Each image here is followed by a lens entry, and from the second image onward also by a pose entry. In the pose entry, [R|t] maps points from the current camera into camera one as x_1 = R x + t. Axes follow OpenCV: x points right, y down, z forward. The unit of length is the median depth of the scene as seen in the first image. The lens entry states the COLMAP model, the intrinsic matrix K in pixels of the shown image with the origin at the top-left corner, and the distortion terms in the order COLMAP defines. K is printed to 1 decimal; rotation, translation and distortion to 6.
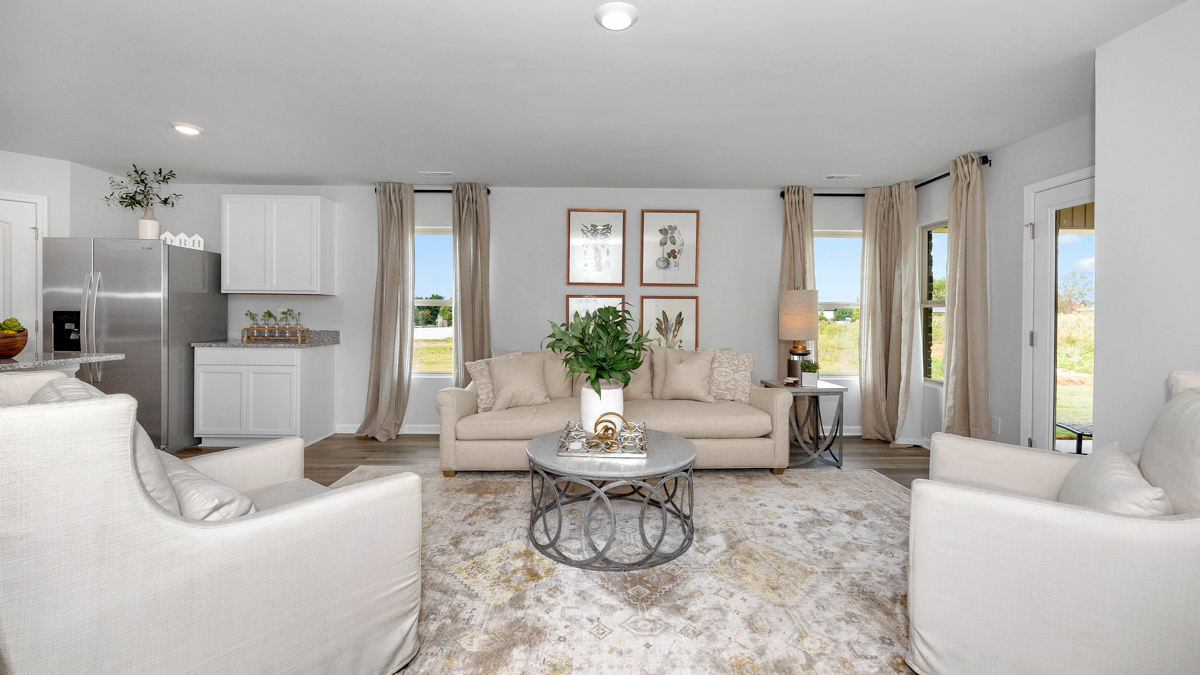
lens RADIAL K [[499.4, 0, 599.0], [0, 499.4, 315.5], [0, 0, 1]] dist [0.013271, 0.000151]
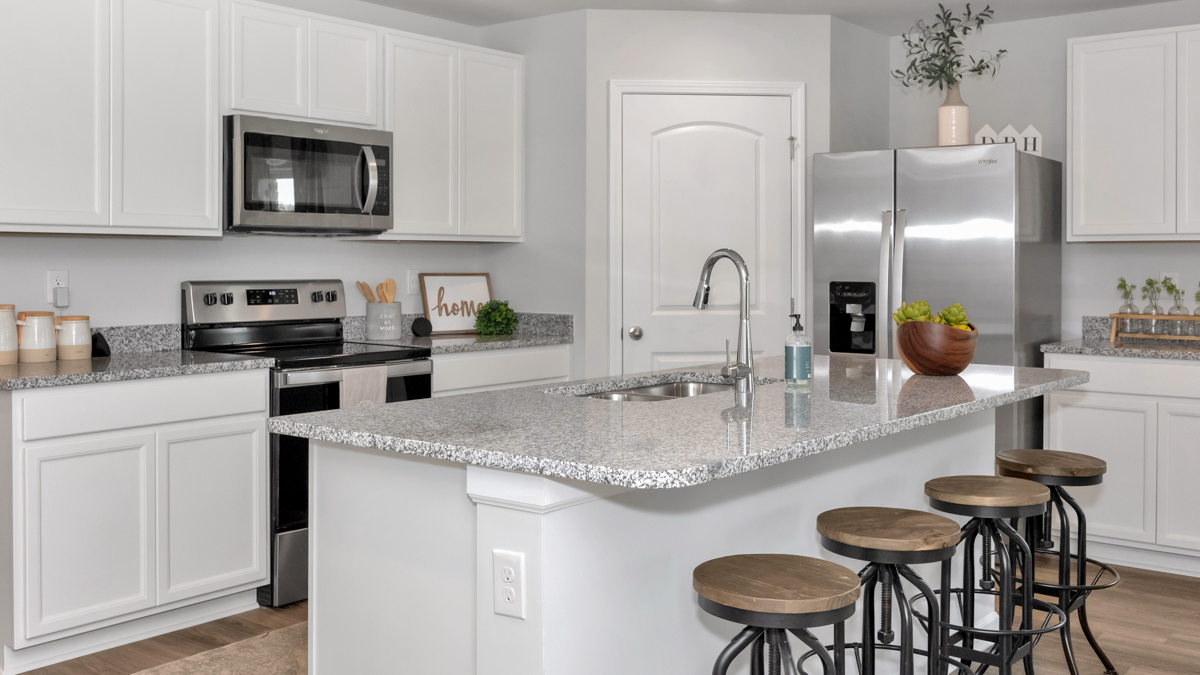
lens RADIAL K [[1140.1, 0, 615.0], [0, 1140.1, 268.1], [0, 0, 1]] dist [0.006471, 0.017071]
pose [[0.775925, -0.006048, -0.630796, -0.372251], [0.006041, 0.999979, -0.002157, -0.018617], [0.630796, -0.002137, 0.775945, -0.121940]]
